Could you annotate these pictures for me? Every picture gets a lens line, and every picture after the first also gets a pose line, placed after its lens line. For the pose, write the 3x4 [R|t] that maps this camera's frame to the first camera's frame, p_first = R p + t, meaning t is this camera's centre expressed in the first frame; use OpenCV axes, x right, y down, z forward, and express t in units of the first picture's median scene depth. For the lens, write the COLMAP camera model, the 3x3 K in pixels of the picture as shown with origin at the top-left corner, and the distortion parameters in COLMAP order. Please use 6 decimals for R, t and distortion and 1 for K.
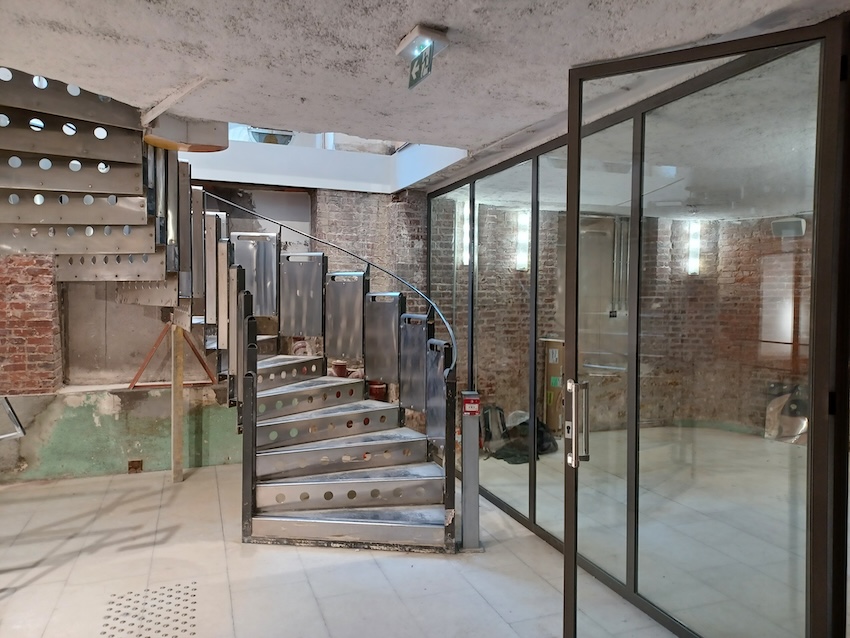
lens RADIAL K [[615.8, 0, 426.6], [0, 615.8, 320.9], [0, 0, 1]] dist [0.006505, -0.000194]
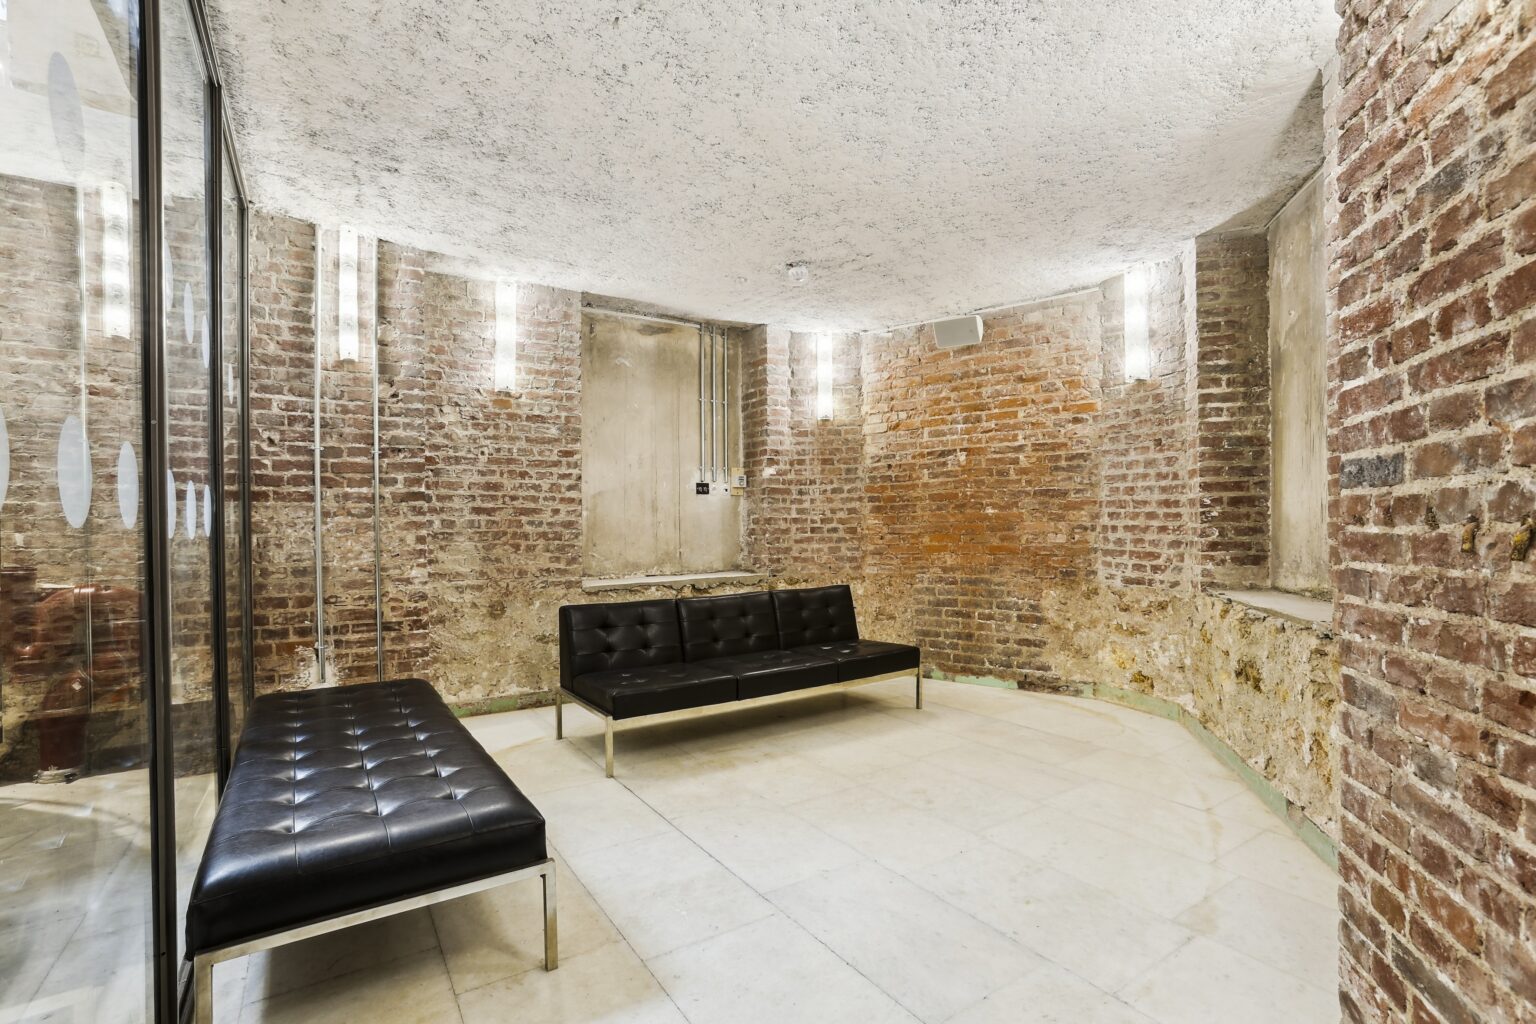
lens RADIAL K [[708.7, 0, 766.0], [0, 708.7, 519.7], [0, 0, 1]] dist [-0.046902, 0.018559]
pose [[0.972582, -0.011783, 0.232263, 0.212825], [0.022950, 0.998704, -0.045436, 0.054263], [-0.231427, 0.049521, 0.971591, 0.339236]]
